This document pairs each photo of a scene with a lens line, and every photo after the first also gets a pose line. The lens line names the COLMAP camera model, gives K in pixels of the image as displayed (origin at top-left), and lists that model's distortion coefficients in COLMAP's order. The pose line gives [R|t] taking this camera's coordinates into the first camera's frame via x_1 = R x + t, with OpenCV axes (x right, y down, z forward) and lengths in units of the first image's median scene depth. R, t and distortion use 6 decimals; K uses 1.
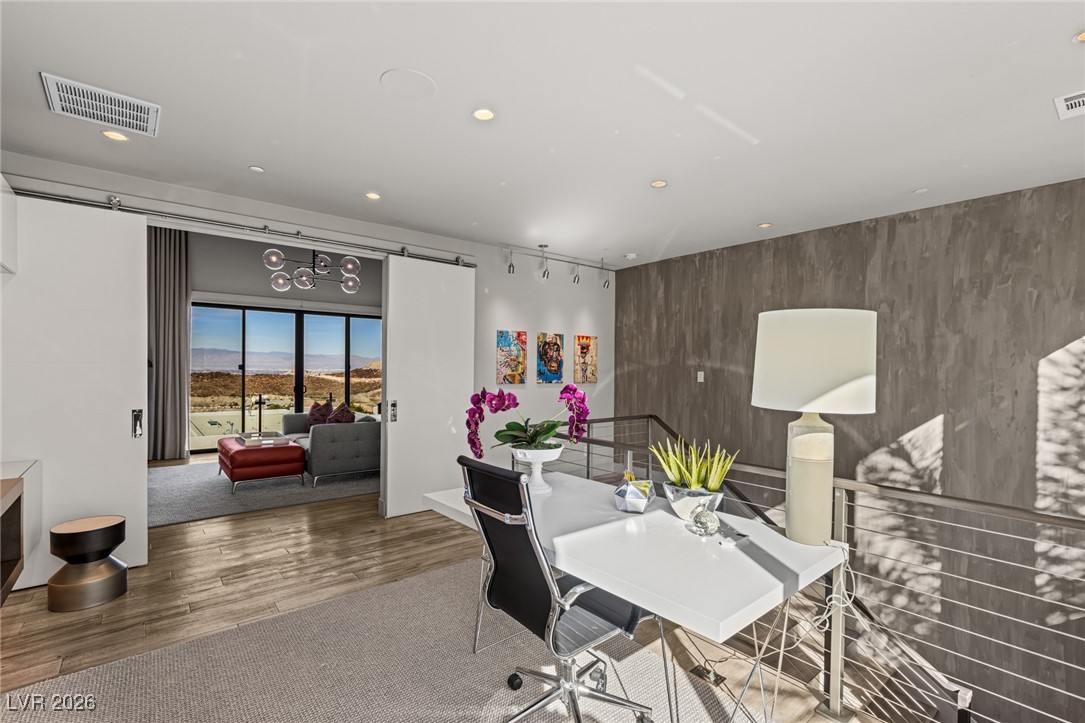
lens RADIAL K [[480.7, 0, 547.3], [0, 480.7, 364.3], [0, 0, 1]] dist [0.002308, -0.000363]
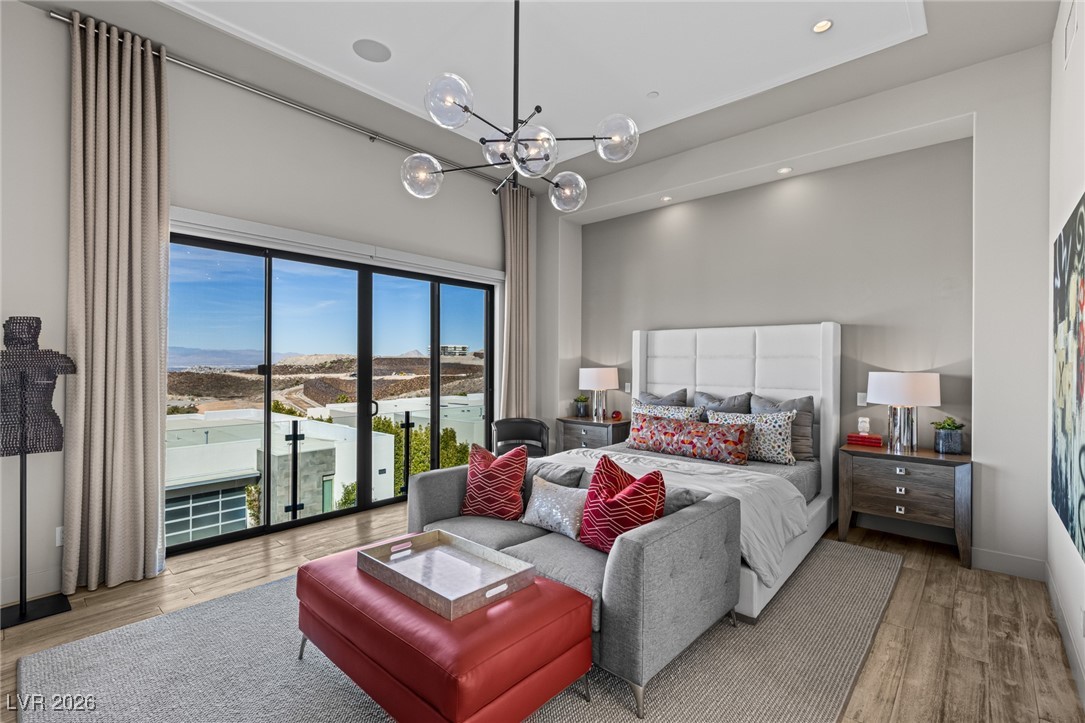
lens RADIAL K [[488.2, 0, 547.3], [0, 488.2, 360.6], [0, 0, 1]] dist [0.002934, -0.000159]
pose [[0.989263, -0.000246, 0.146147, -0.368576], [-0.000085, 0.999997, 0.002262, -0.005695], [-0.146147, -0.002250, 0.989260, 0.398409]]
